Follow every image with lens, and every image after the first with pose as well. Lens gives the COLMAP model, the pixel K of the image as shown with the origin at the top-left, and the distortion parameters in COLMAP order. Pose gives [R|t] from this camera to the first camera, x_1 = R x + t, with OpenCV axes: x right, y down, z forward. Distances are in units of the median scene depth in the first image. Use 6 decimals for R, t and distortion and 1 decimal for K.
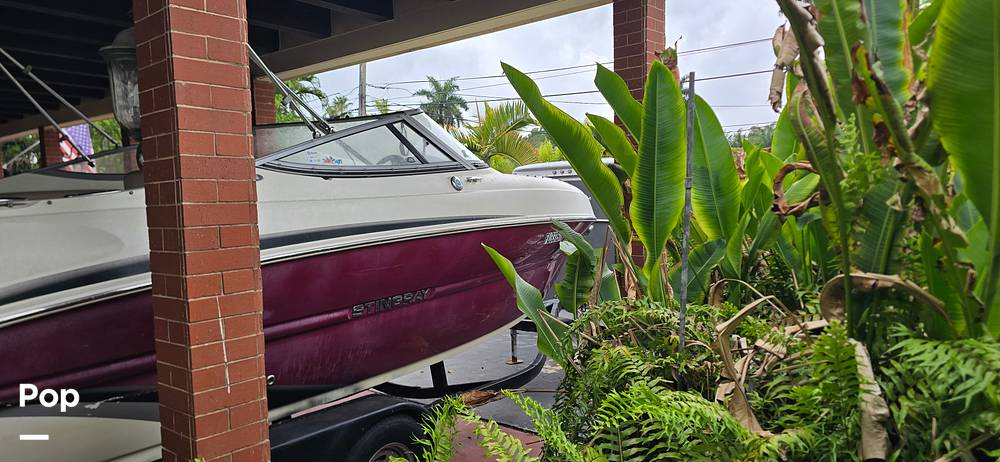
lens RADIAL K [[661.6, 0, 499.3], [0, 661.6, 259.3], [0, 0, 1]] dist [0.071493, -0.072451]
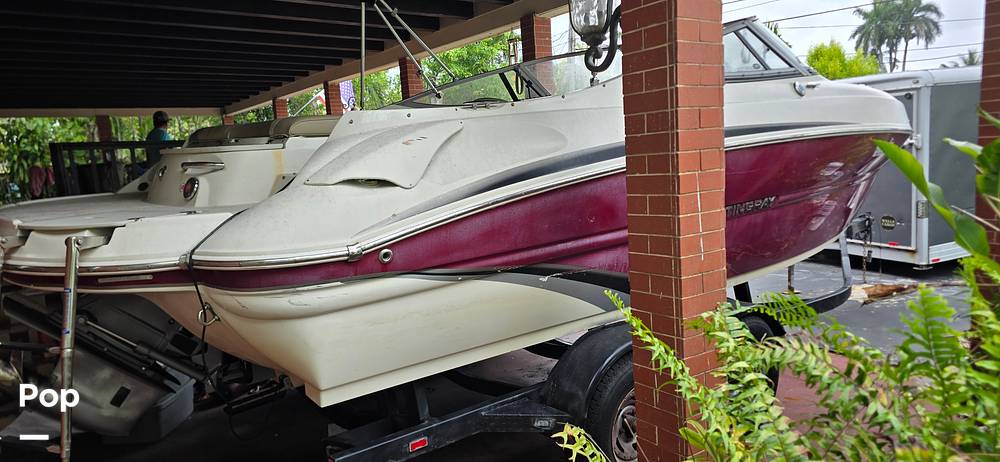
lens RADIAL K [[661.6, 0, 499.3], [0, 661.6, 259.3], [0, 0, 1]] dist [0.071493, -0.072451]
pose [[0.960643, 0.013090, -0.277479, -0.242088], [0.008290, 0.997093, 0.075736, 0.064009], [0.277664, -0.075056, 0.957742, -0.091282]]
